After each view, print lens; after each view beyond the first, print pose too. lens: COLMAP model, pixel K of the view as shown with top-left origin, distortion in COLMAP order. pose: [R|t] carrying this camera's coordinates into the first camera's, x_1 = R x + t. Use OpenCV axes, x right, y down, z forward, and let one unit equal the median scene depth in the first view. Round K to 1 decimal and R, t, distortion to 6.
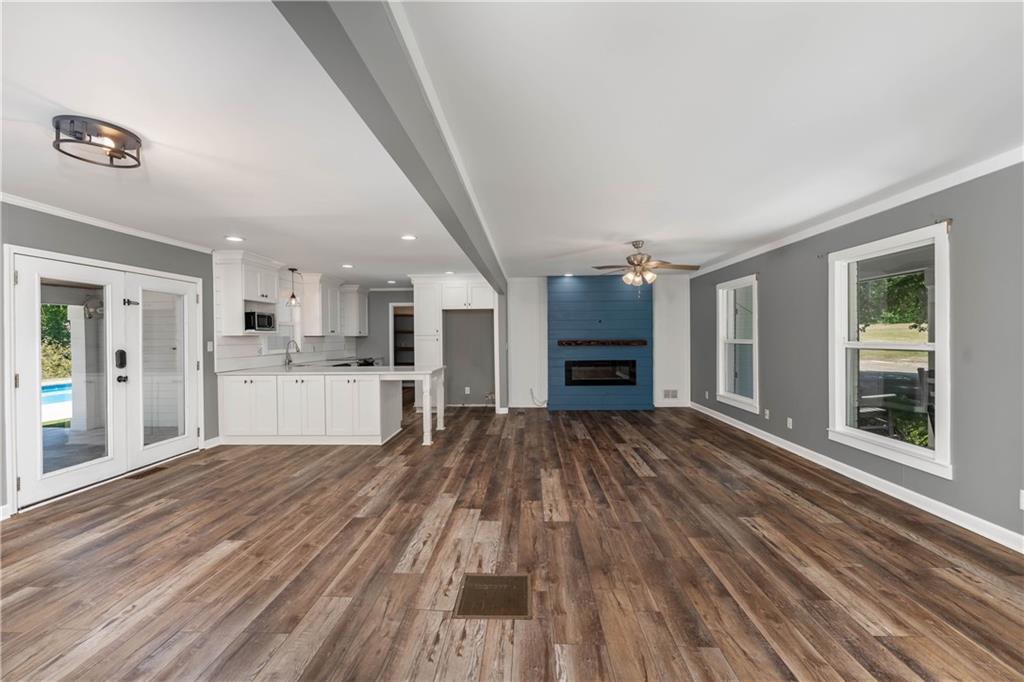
lens RADIAL K [[421.5, 0, 510.7], [0, 421.5, 341.1], [0, 0, 1]] dist [-0.002103, -0.000198]
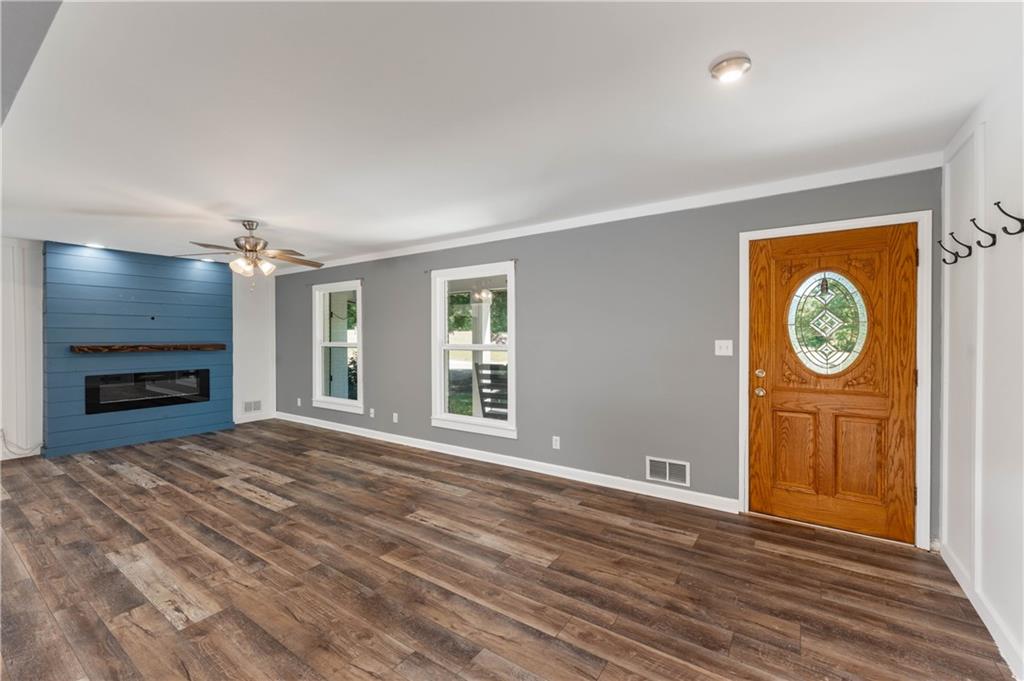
lens RADIAL K [[422.1, 0, 511.8], [0, 422.1, 340.5], [0, 0, 1]] dist [-0.003050, 0.000723]
pose [[0.525481, 0.001696, 0.850803, -0.155346], [0.006111, 0.999965, -0.005768, -0.001347], [-0.850783, 0.008230, 0.525452, 0.190011]]
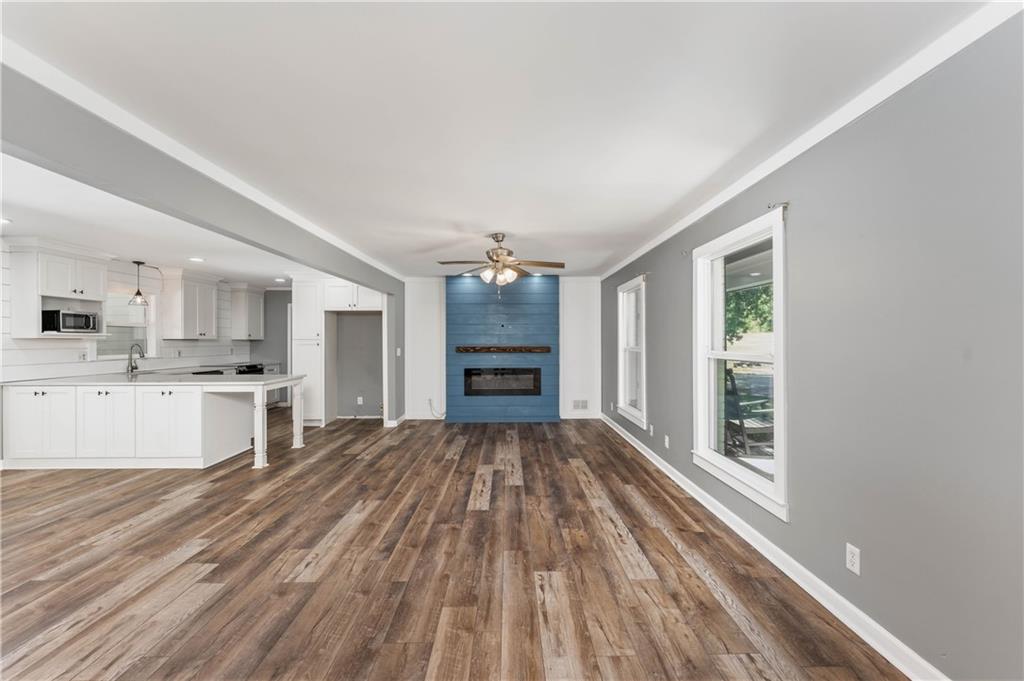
lens RADIAL K [[422.1, 0, 511.8], [0, 422.1, 339.2], [0, 0, 1]] dist [-0.003050, 0.000723]
pose [[0.998578, 0.007474, 0.052781, 0.361557], [-0.006694, 0.999866, -0.014940, -0.006602], [-0.052885, 0.014565, 0.998494, 0.160485]]
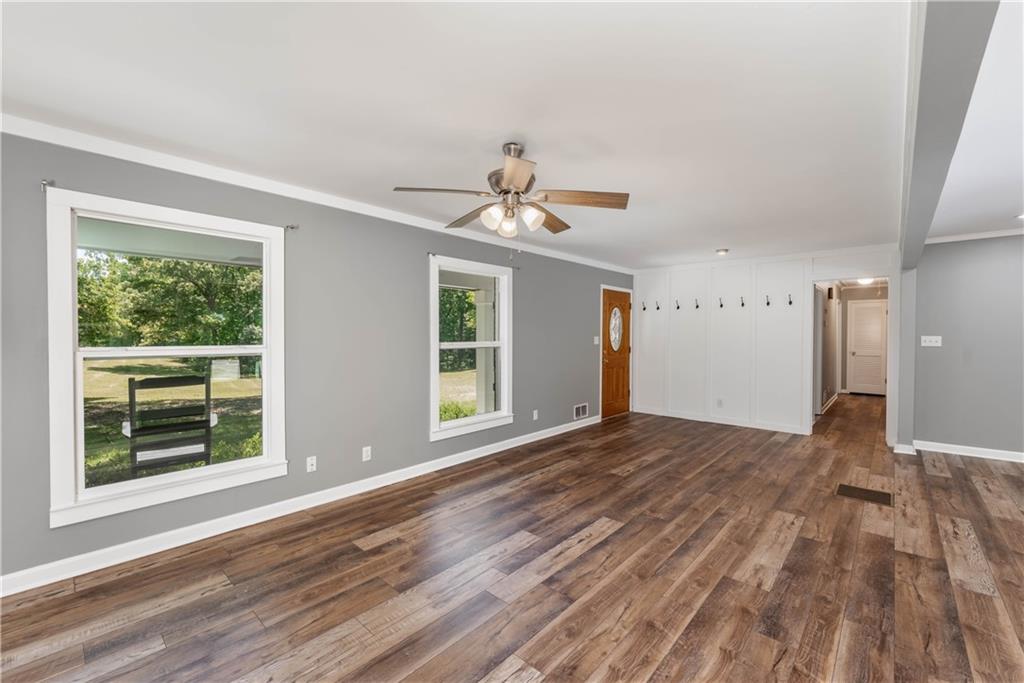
lens RADIAL K [[421.5, 0, 510.1], [0, 421.5, 334.7], [0, 0, 1]] dist [-0.002103, -0.000198]
pose [[-0.768028, 0.009876, 0.640340, -0.020372], [0.013965, 0.999902, 0.001328, -0.018022], [-0.640264, 0.009963, -0.768090, 1.769840]]
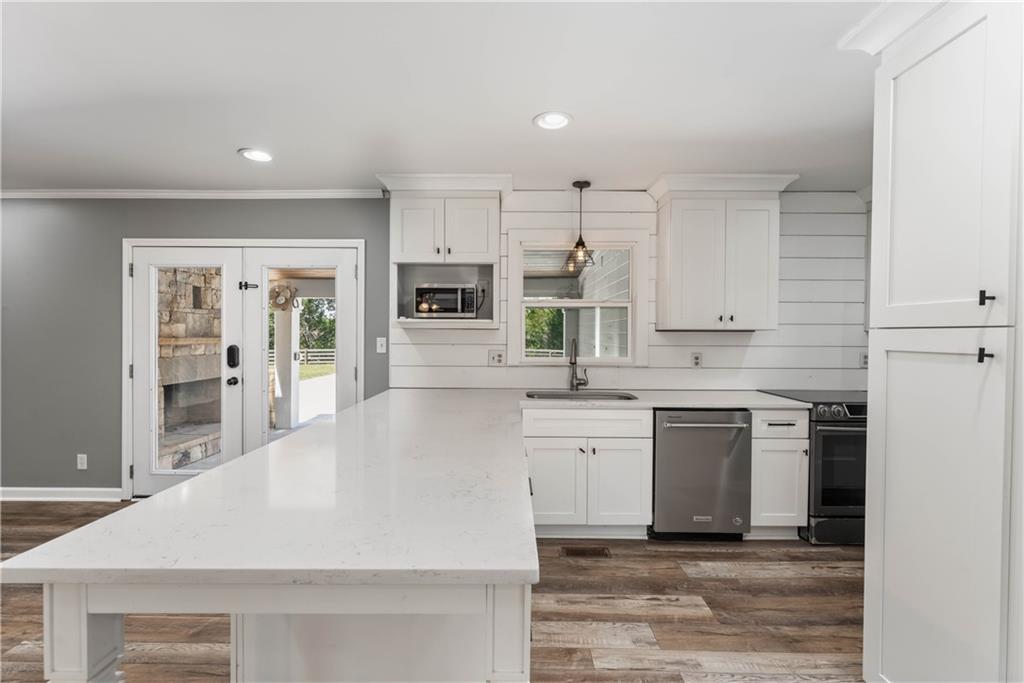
lens RADIAL K [[453.2, 0, 508.5], [0, 453.2, 342.8], [0, 0, 1]] dist [-0.001518, -0.000431]
pose [[0.035109, 0.030913, -0.998905, -0.037067], [-0.014895, 0.999427, 0.030406, -0.019215], [0.999273, 0.013811, 0.035549, 1.576262]]
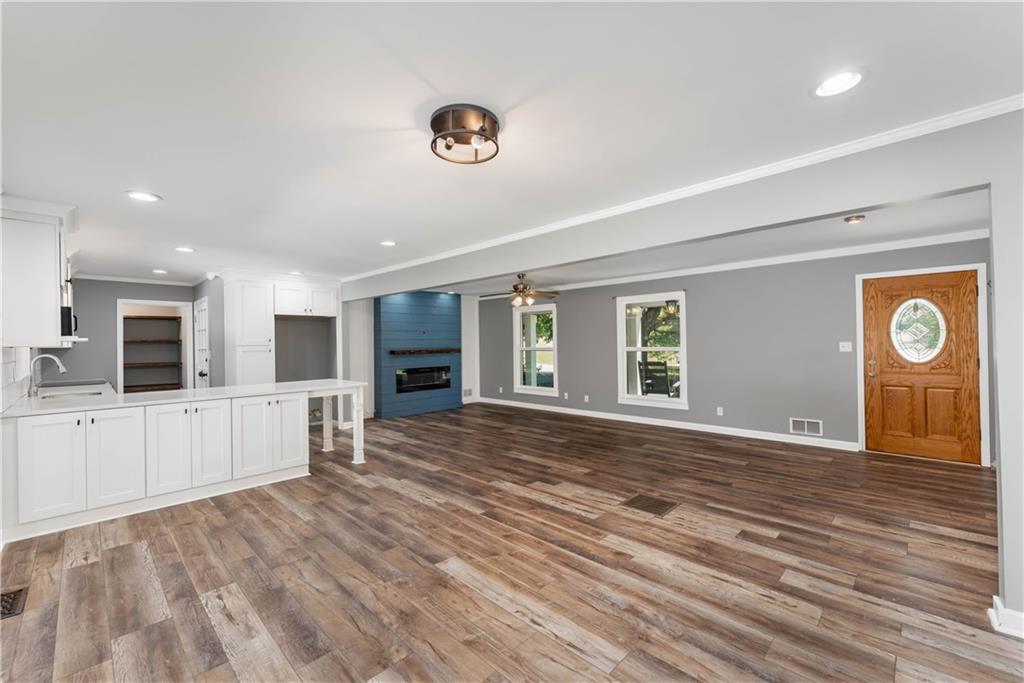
lens RADIAL K [[421.5, 0, 512.0], [0, 421.5, 339.7], [0, 0, 1]] dist [-0.002103, -0.000198]
pose [[0.664878, 0.005298, 0.746933, -0.909723], [0.015981, 0.999645, -0.021316, 0.000059], [-0.746781, 0.026110, 0.664557, 0.175665]]
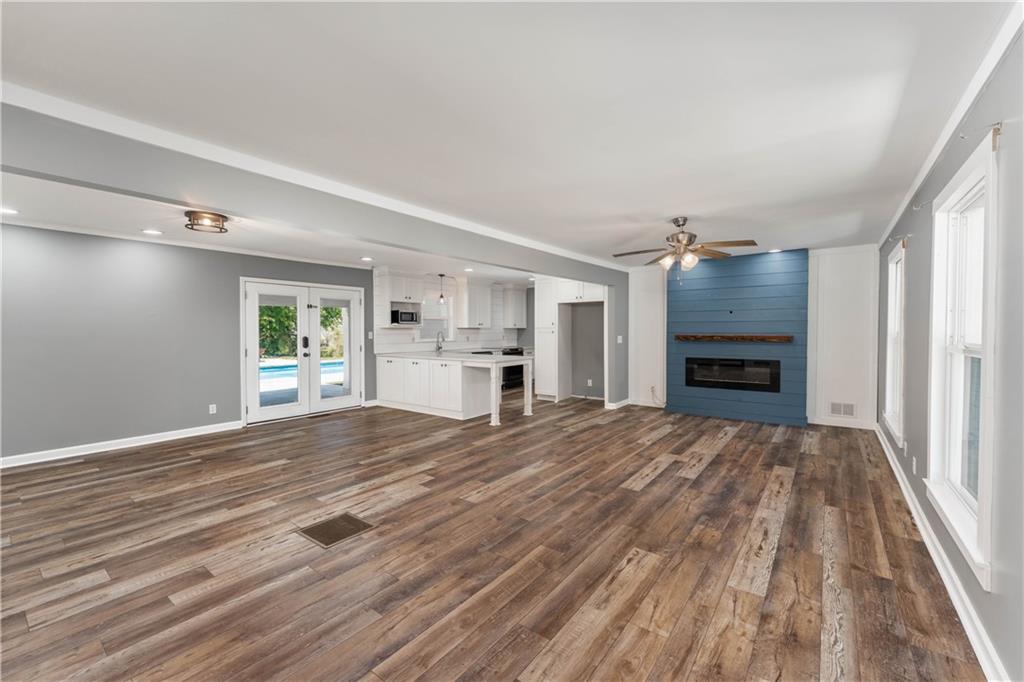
lens RADIAL K [[421.5, 0, 509.7], [0, 421.5, 338.7], [0, 0, 1]] dist [-0.002103, -0.000198]
pose [[0.822450, 0.018813, -0.568527, 0.643719], [-0.010689, 0.999788, 0.017622, -0.007920], [0.568738, -0.008416, 0.822476, 0.136548]]
